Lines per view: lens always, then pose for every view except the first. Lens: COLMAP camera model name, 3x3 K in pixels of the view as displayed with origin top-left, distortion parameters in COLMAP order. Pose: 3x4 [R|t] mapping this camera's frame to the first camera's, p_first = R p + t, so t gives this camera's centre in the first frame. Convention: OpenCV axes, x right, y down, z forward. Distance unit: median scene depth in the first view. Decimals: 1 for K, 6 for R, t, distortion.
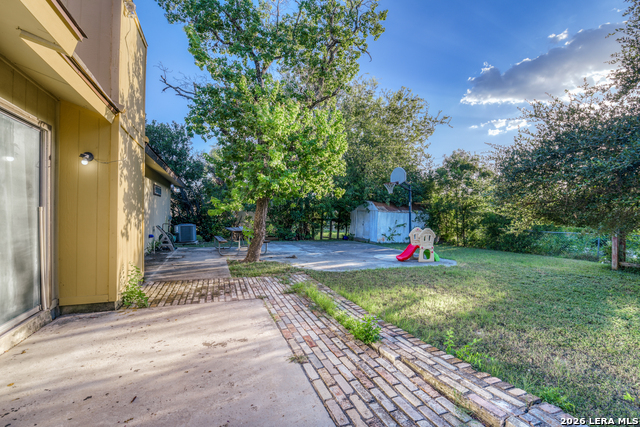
lens RADIAL K [[287.2, 0, 319.5], [0, 287.2, 224.1], [0, 0, 1]] dist [-0.000575, -0.010622]
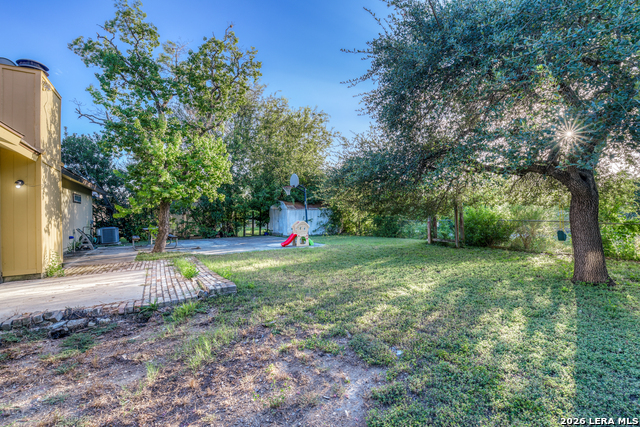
lens RADIAL K [[284.7, 0, 315.7], [0, 284.7, 216.8], [0, 0, 1]] dist [-0.000762, -0.009935]
pose [[0.985136, -0.039454, 0.167183, 0.229969], [0.043099, 0.998904, -0.018230, 0.022940], [-0.166281, 0.025165, 0.985757, -0.344073]]
